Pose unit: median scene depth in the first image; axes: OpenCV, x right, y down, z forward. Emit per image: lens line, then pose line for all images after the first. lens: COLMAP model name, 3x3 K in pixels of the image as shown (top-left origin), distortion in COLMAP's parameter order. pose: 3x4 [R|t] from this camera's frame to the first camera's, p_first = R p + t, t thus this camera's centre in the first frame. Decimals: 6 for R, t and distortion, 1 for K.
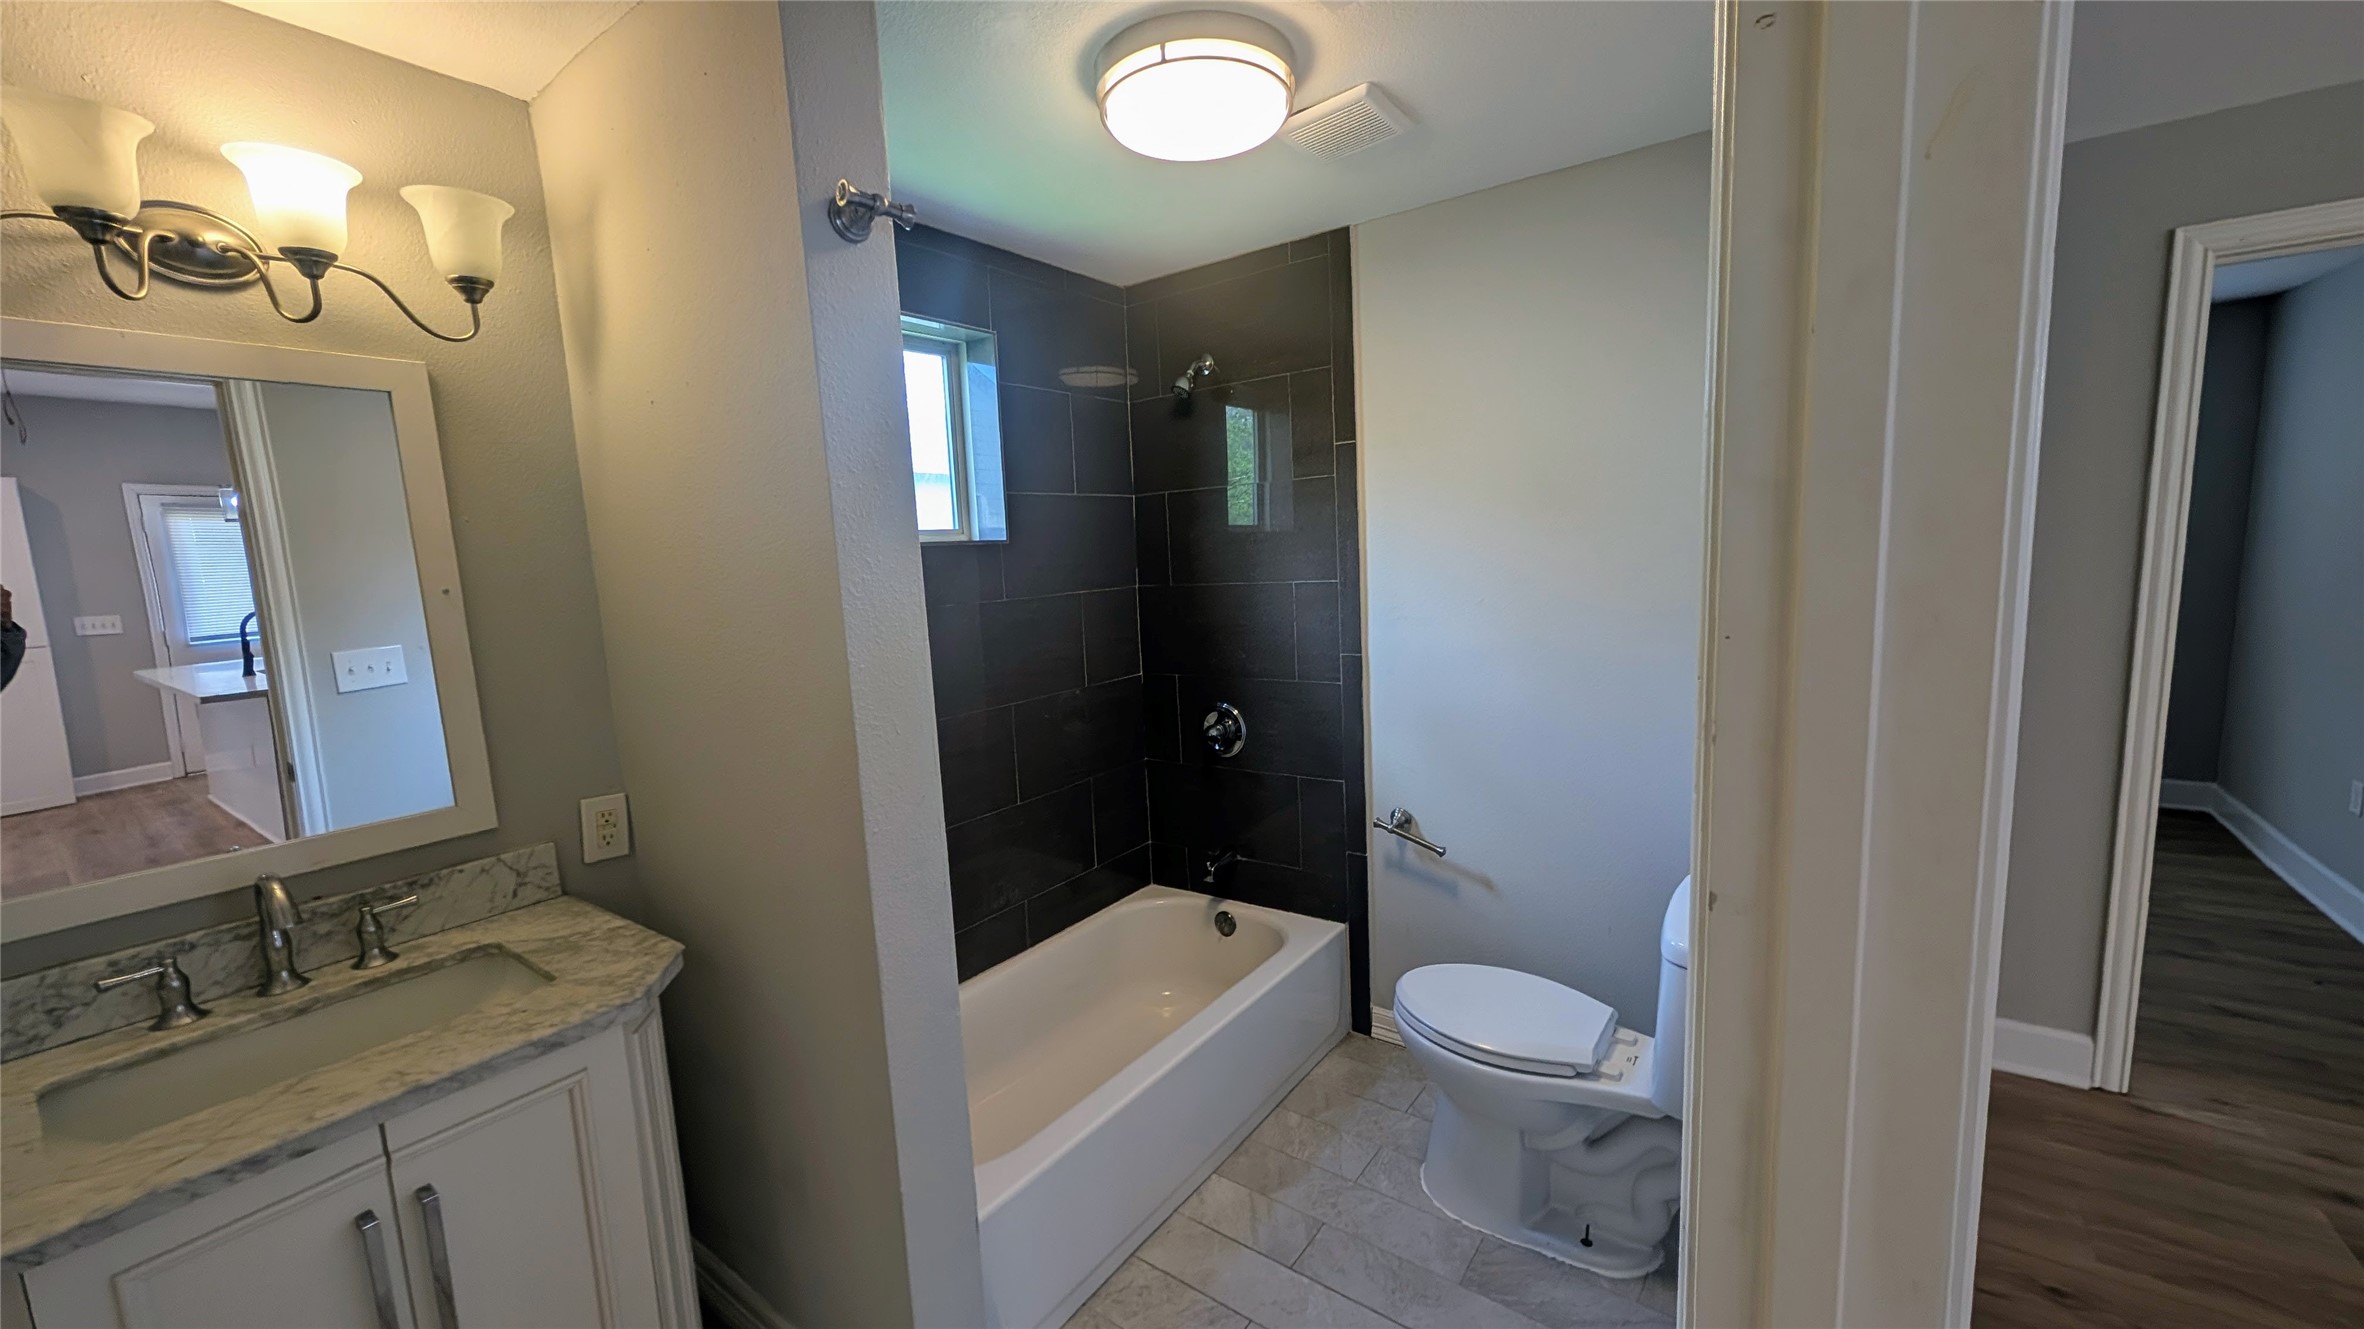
lens RADIAL K [[881.9, 0, 1188.0], [0, 881.9, 673.5], [0, 0, 1]] dist [0.000165, 0.000084]
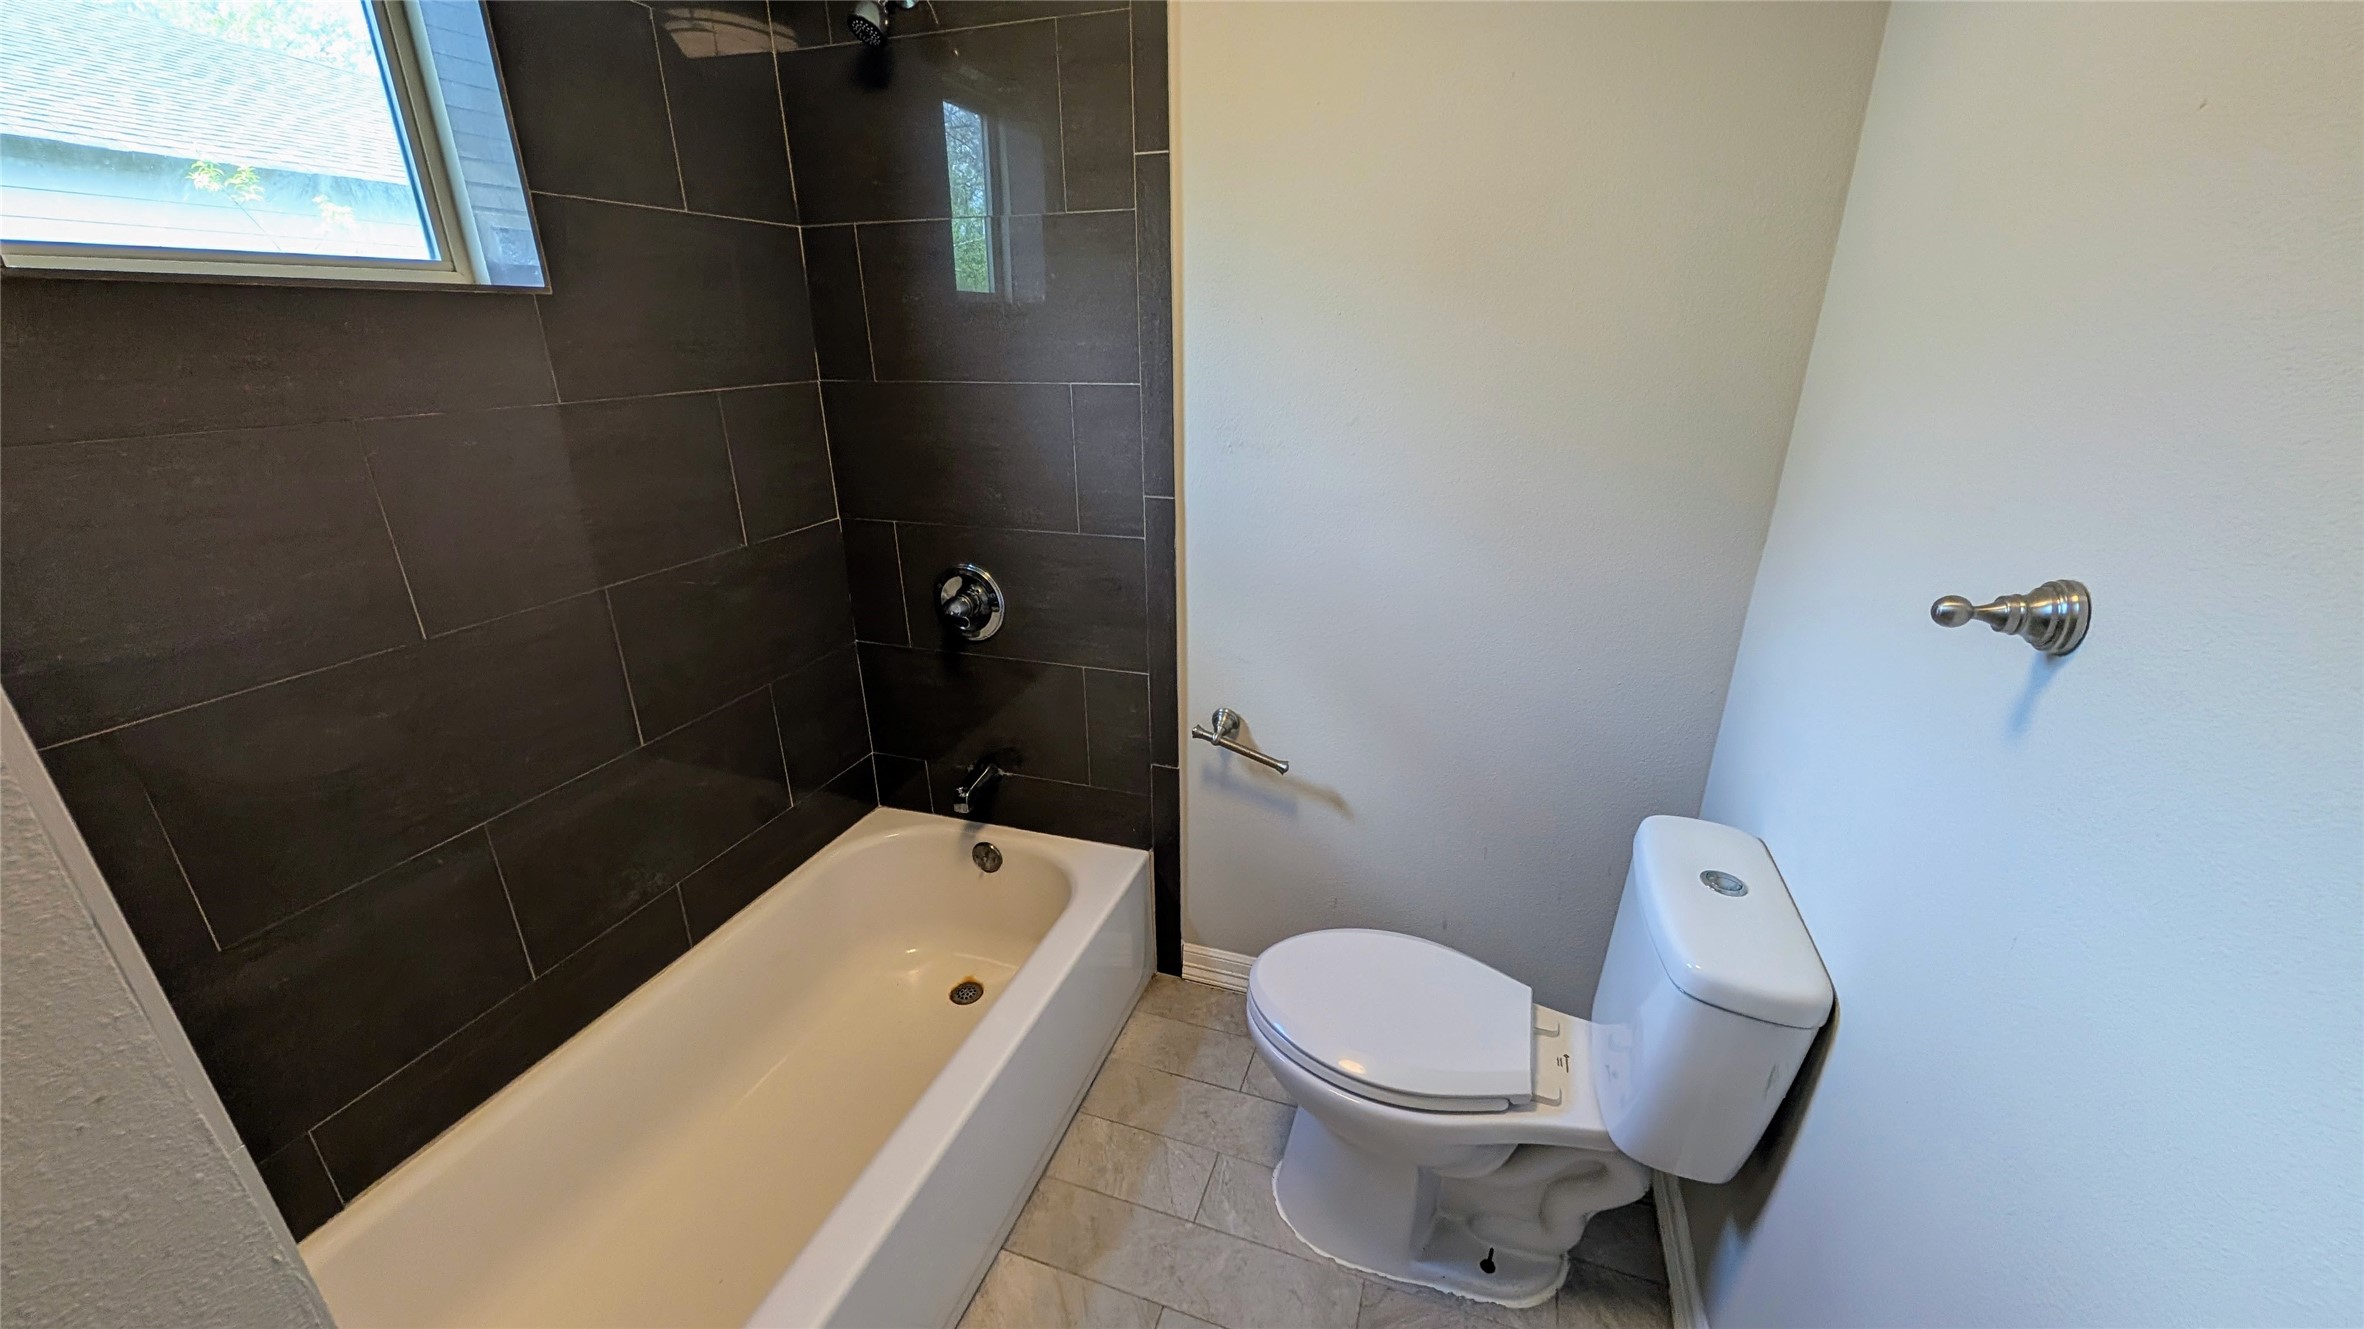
lens RADIAL K [[881.9, 0, 1188.0], [0, 881.9, 673.5], [0, 0, 1]] dist [0.000165, 0.000084]
pose [[0.953734, -0.066936, 0.293106, -0.004451], [-0.000986, 0.974200, 0.225682, -0.042766], [-0.300650, -0.215530, 0.929062, 0.324551]]
